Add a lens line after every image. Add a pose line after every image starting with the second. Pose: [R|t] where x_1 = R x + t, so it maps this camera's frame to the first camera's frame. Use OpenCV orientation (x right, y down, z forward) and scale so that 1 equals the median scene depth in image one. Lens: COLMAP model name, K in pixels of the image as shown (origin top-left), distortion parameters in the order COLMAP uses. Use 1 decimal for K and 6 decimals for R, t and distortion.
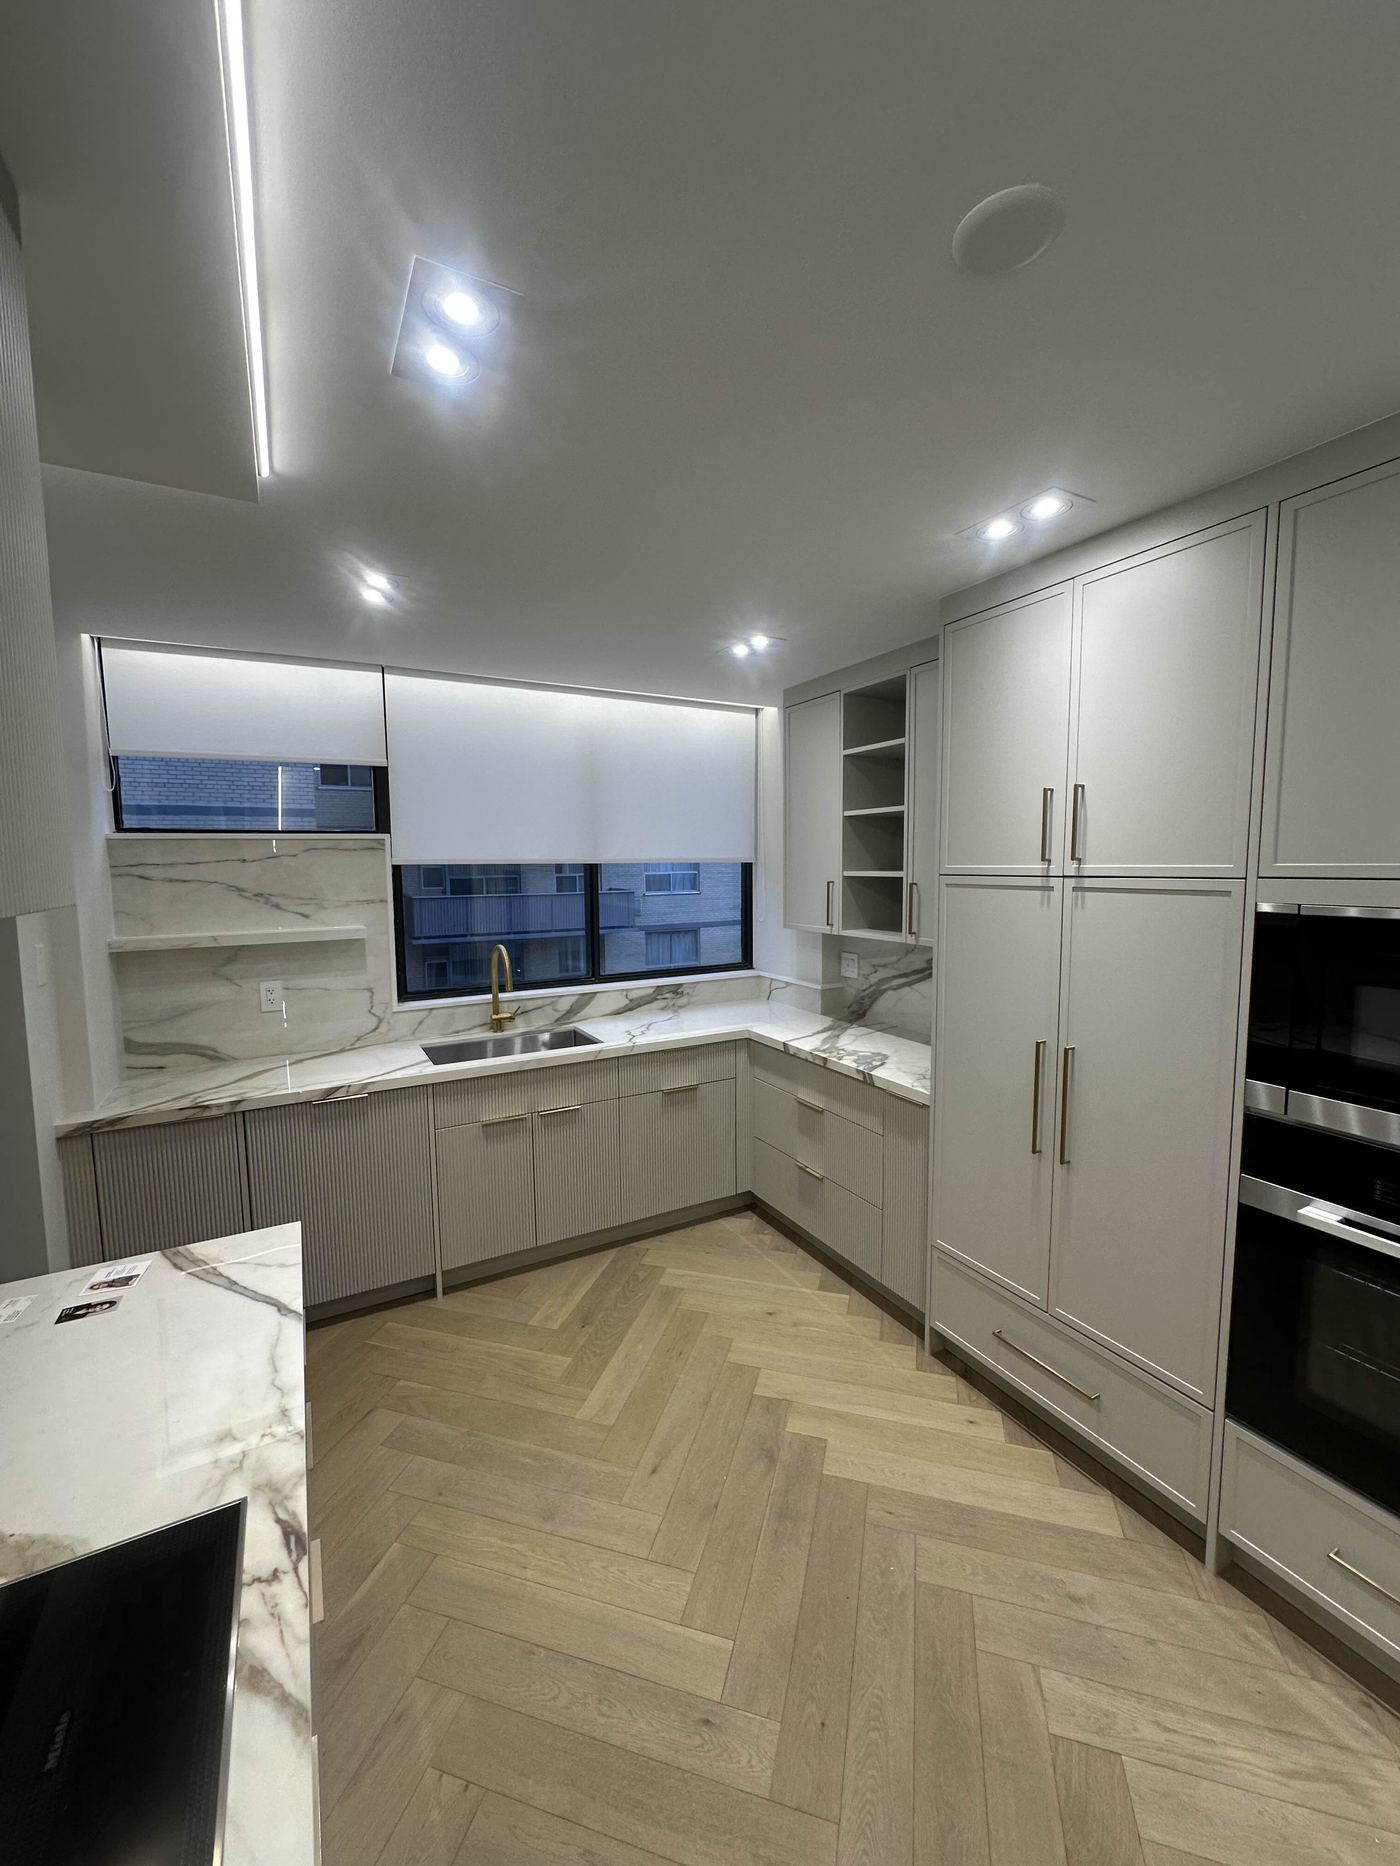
lens RADIAL K [[748.6, 0, 702.2], [0, 748.6, 933.2], [0, 0, 1]] dist [-0.001530, -0.000122]
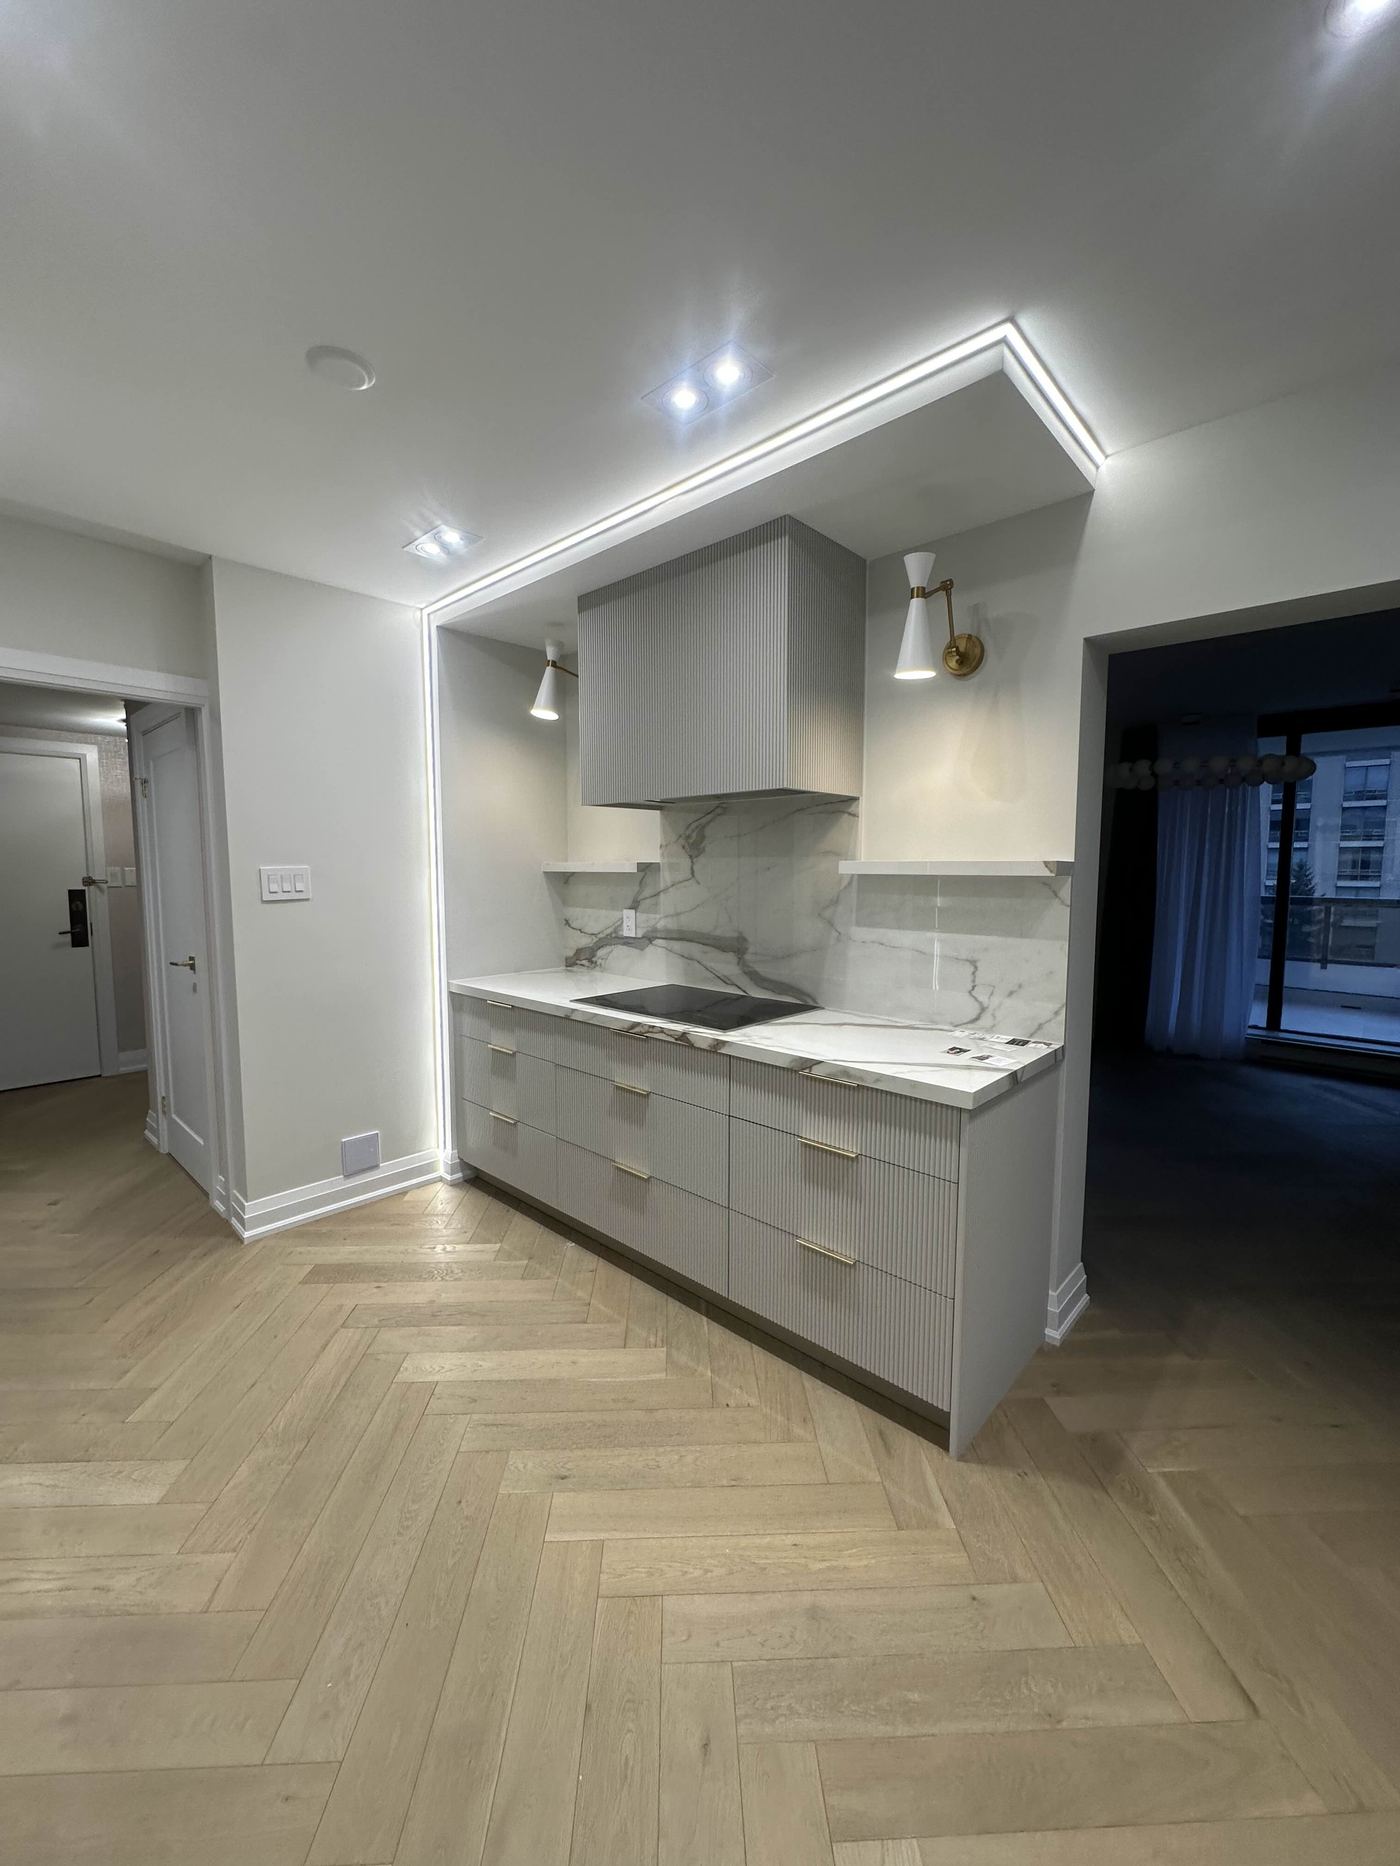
lens RADIAL K [[748.6, 0, 710.5], [0, 748.6, 933.3], [0, 0, 1]] dist [-0.001530, -0.000122]
pose [[-0.946984, 0.033260, -0.319553, 0.122417], [-0.025436, 0.983743, 0.177770, 0.000358], [0.320271, 0.176473, -0.930744, 1.840249]]
